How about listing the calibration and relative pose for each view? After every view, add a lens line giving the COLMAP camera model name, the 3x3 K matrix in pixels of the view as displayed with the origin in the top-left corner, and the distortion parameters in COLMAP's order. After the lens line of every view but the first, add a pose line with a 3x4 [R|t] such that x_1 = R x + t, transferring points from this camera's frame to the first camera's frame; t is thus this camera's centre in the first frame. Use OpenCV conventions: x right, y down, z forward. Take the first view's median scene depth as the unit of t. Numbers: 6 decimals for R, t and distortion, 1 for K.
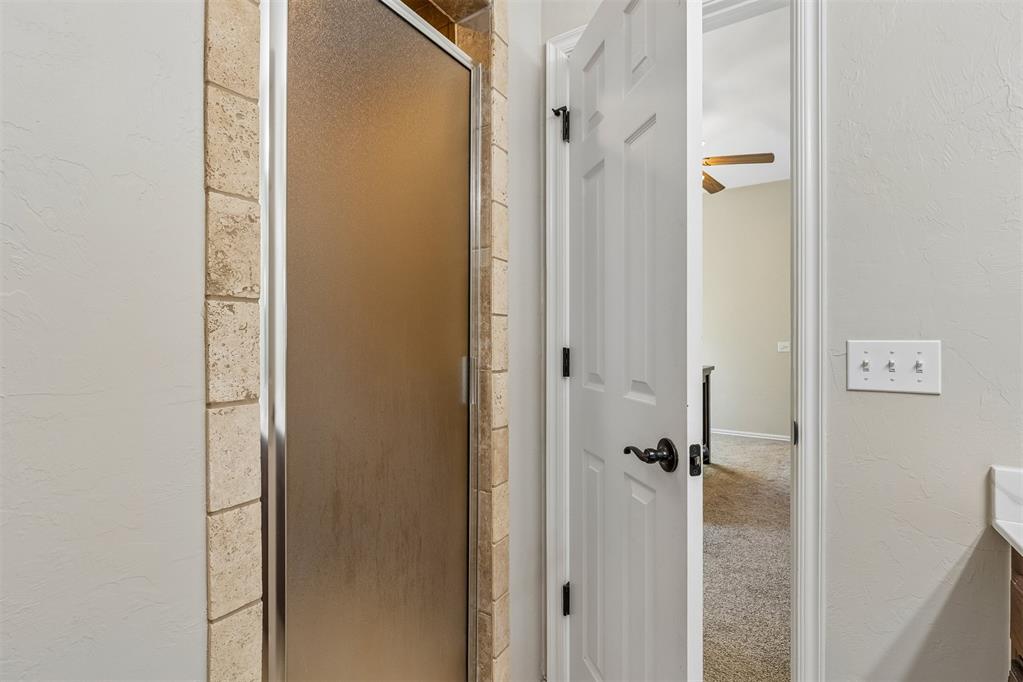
lens RADIAL K [[463.0, 0, 511.1], [0, 463.0, 336.1], [0, 0, 1]] dist [0.000273, -0.000049]
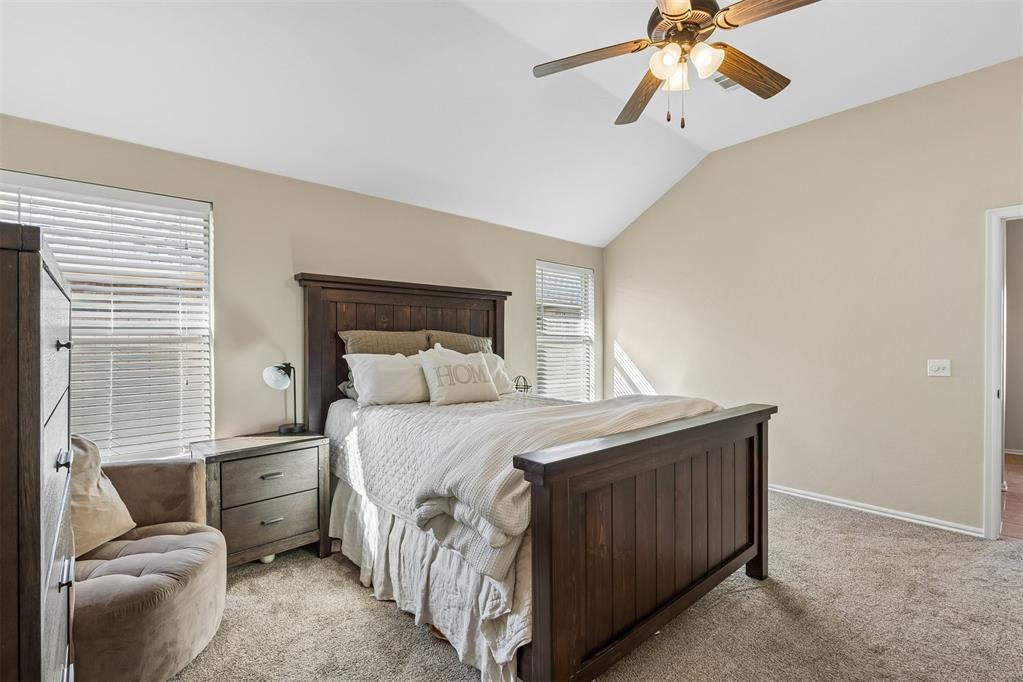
lens RADIAL K [[461.0, 0, 511.9], [0, 461.0, 342.2], [0, 0, 1]] dist [0.000669, -0.000142]
pose [[0.966011, 0.001038, -0.258498, 0.384535], [0.002033, 0.999931, 0.011611, -0.030531], [0.258492, -0.011742, 0.965942, 0.523363]]
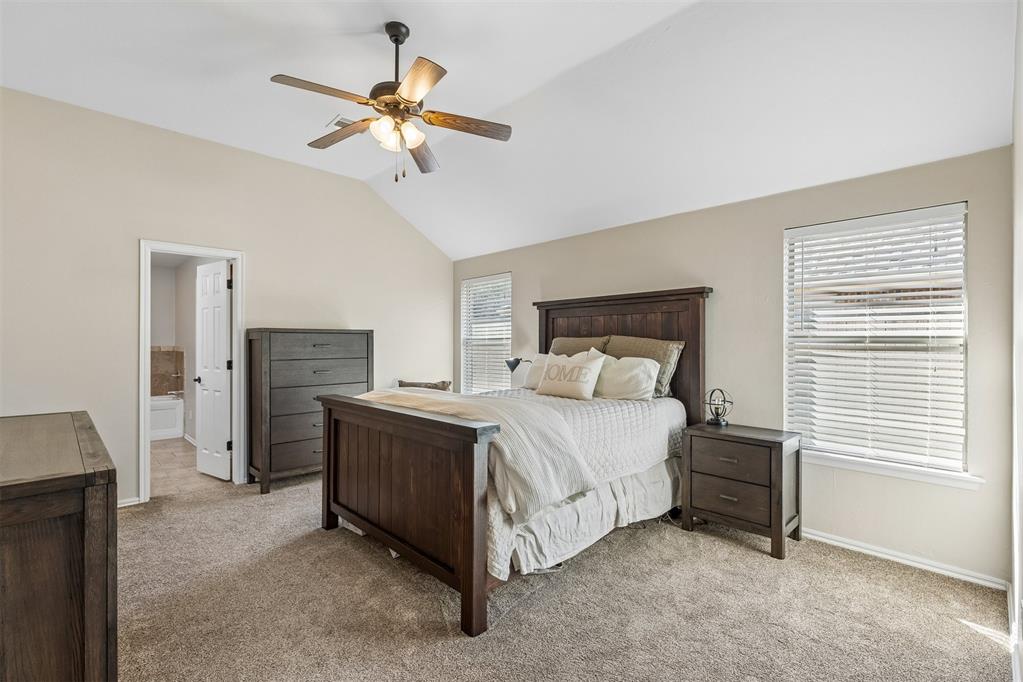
lens RADIAL K [[471.6, 0, 508.5], [0, 471.6, 337.8], [0, 0, 1]] dist [0.000954, -0.000177]
pose [[-0.223015, -0.014821, -0.974702, 1.254716], [0.002789, 0.999871, -0.015841, -0.020160], [0.974811, -0.006251, -0.222944, 1.616533]]
